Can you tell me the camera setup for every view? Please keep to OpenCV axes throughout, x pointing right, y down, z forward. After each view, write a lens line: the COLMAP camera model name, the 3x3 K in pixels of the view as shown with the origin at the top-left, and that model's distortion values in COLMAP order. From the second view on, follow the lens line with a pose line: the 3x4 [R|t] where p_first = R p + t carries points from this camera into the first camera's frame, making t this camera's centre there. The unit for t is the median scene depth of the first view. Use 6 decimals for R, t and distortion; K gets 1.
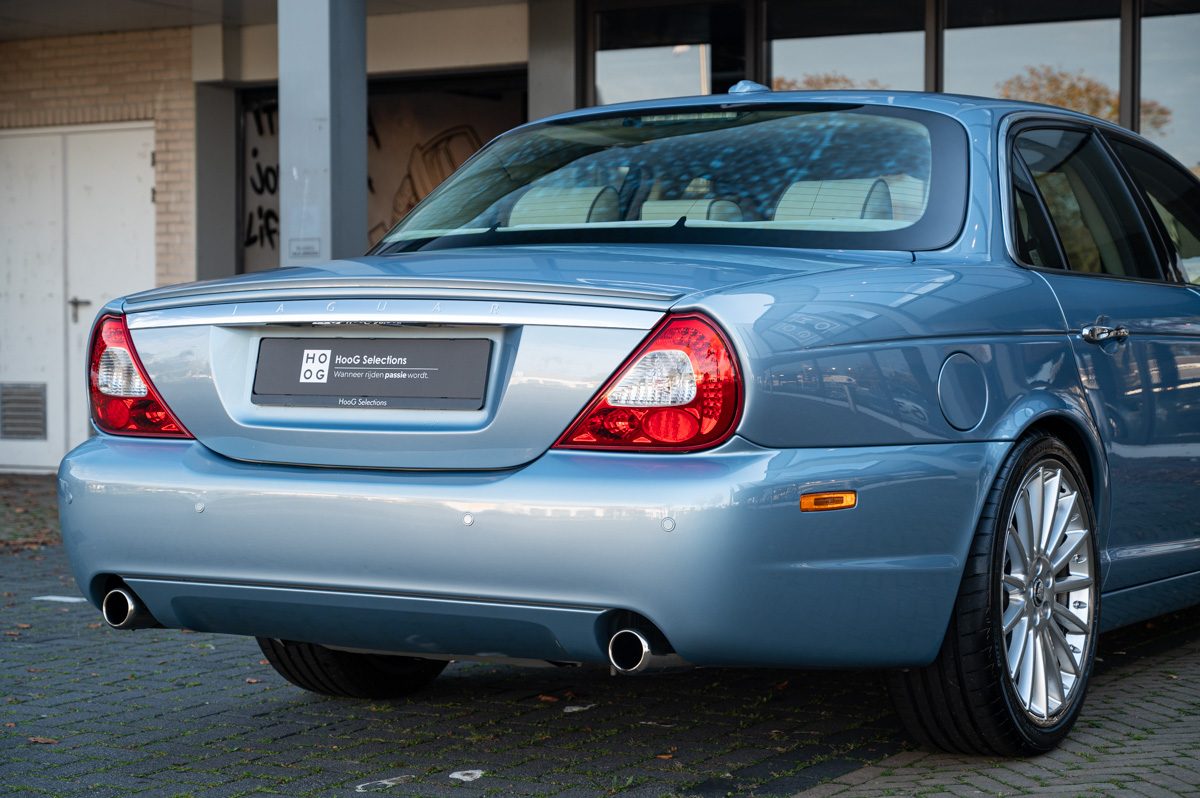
lens RADIAL K [[2458.8, 0, 602.4], [0, 2458.8, 392.1], [0, 0, 1]] dist [0.024503, 0.000000]
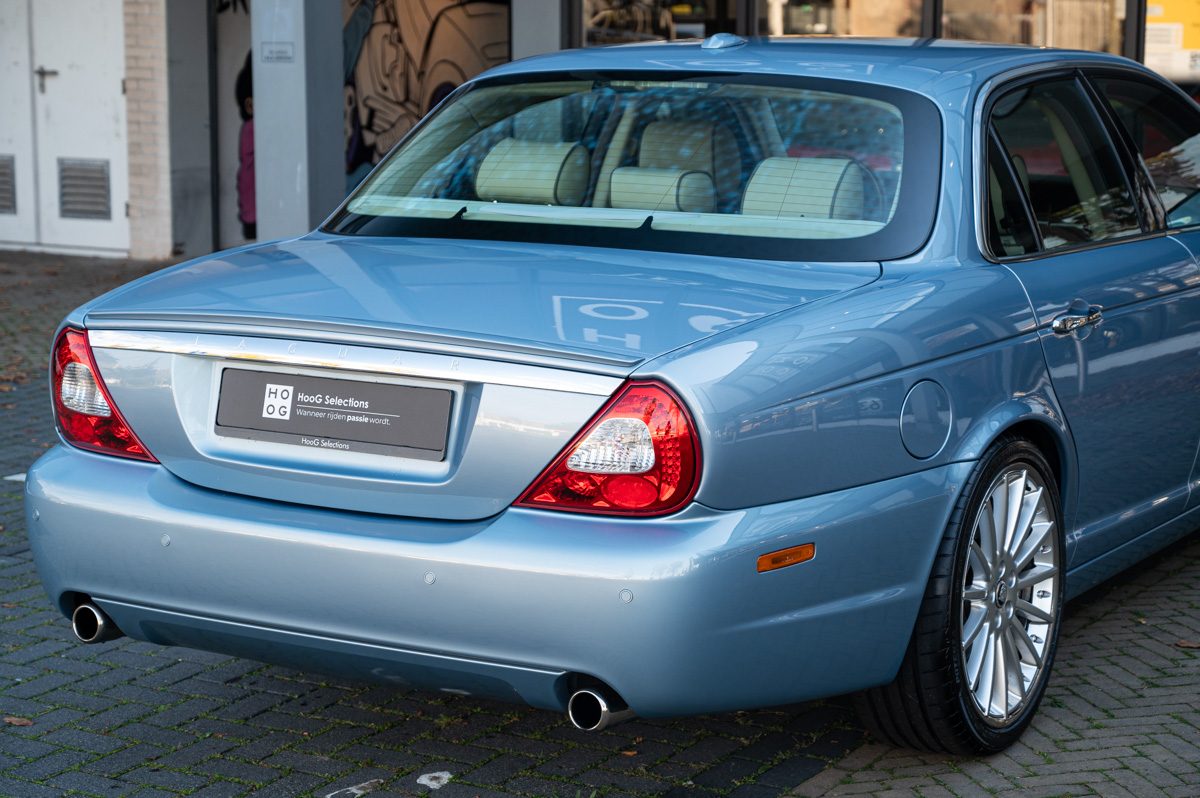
lens RADIAL K [[2559.7, 0, 598.3], [0, 2559.7, 404.5], [0, 0, 1]] dist [0.046182, 0.000000]
pose [[0.999999, 0.000777, -0.001410, 0.014155], [-0.000574, 0.990337, 0.138684, -0.144613], [0.001504, -0.138683, 0.990336, -0.029557]]
